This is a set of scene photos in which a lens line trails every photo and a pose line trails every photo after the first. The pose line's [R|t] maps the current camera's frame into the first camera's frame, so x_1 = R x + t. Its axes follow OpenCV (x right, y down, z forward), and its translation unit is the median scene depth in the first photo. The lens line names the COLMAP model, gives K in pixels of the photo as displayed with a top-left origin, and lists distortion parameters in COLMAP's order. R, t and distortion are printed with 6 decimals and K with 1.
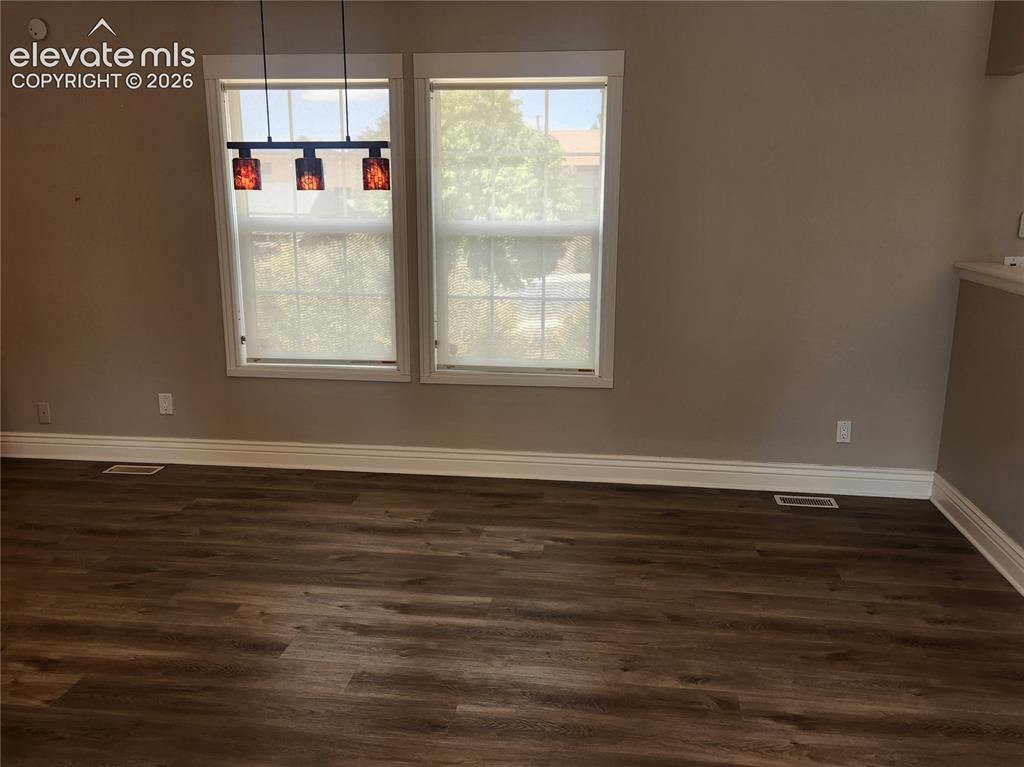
lens RADIAL K [[896.7, 0, 512.0], [0, 896.7, 383.5], [0, 0, 1]] dist [0.033746, -0.002046]
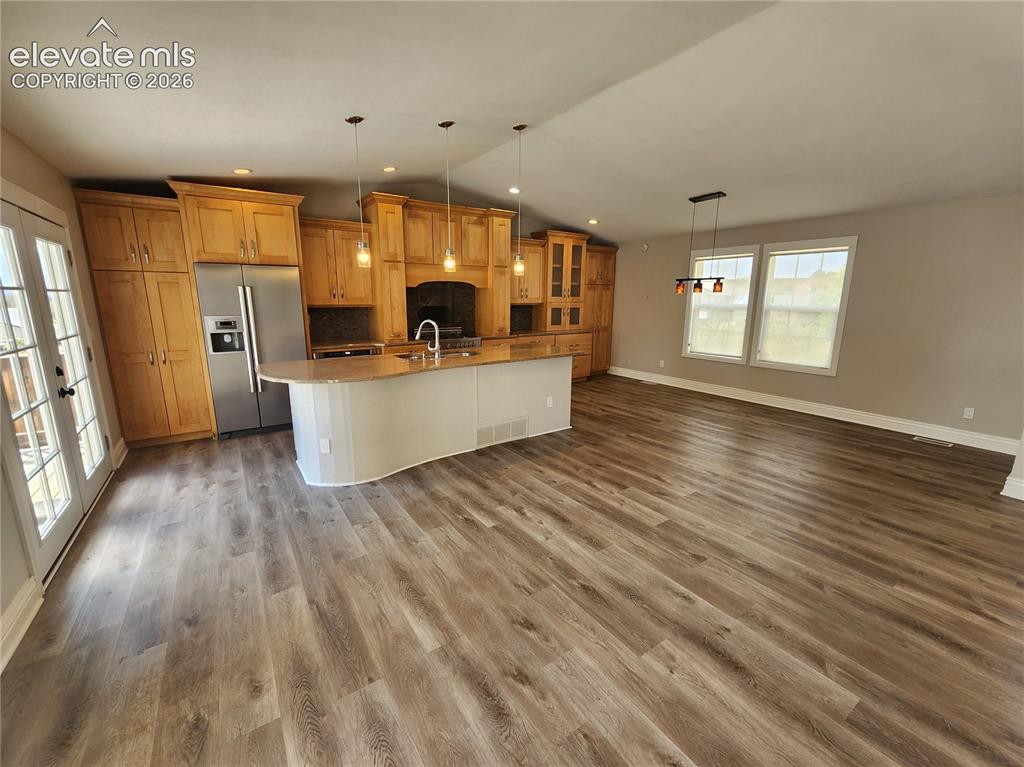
lens RADIAL K [[420.5, 0, 512.0], [0, 420.5, 383.5], [0, 0, 1]] dist [0.001082, 0.000016]
pose [[0.667306, 0.150751, -0.729367, 0.433555], [-0.160295, 0.985421, 0.057019, 0.116899], [0.727329, 0.078865, 0.681742, -0.451707]]
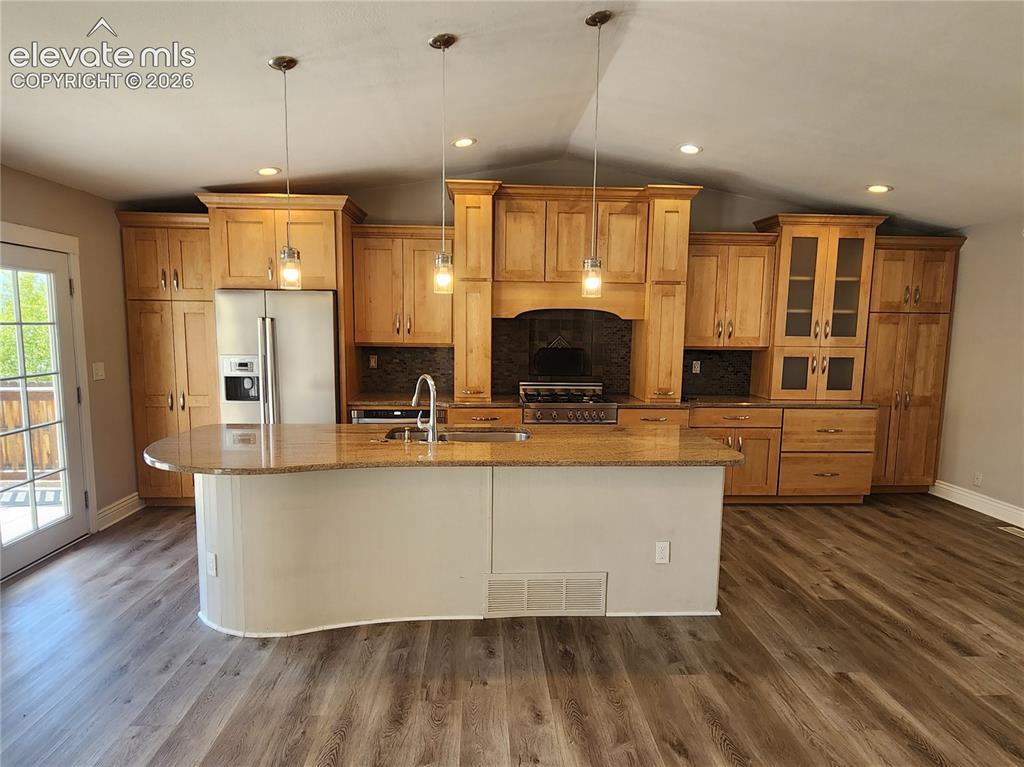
lens RADIAL K [[572.3, 0, 511.6], [0, 572.3, 391.2], [0, 0, 1]] dist [0.000084, -0.000263]
pose [[0.181380, 0.111225, -0.977103, 0.348944], [-0.222074, 0.972551, 0.069483, -0.005038], [0.958011, 0.204386, 0.201101, 0.043197]]
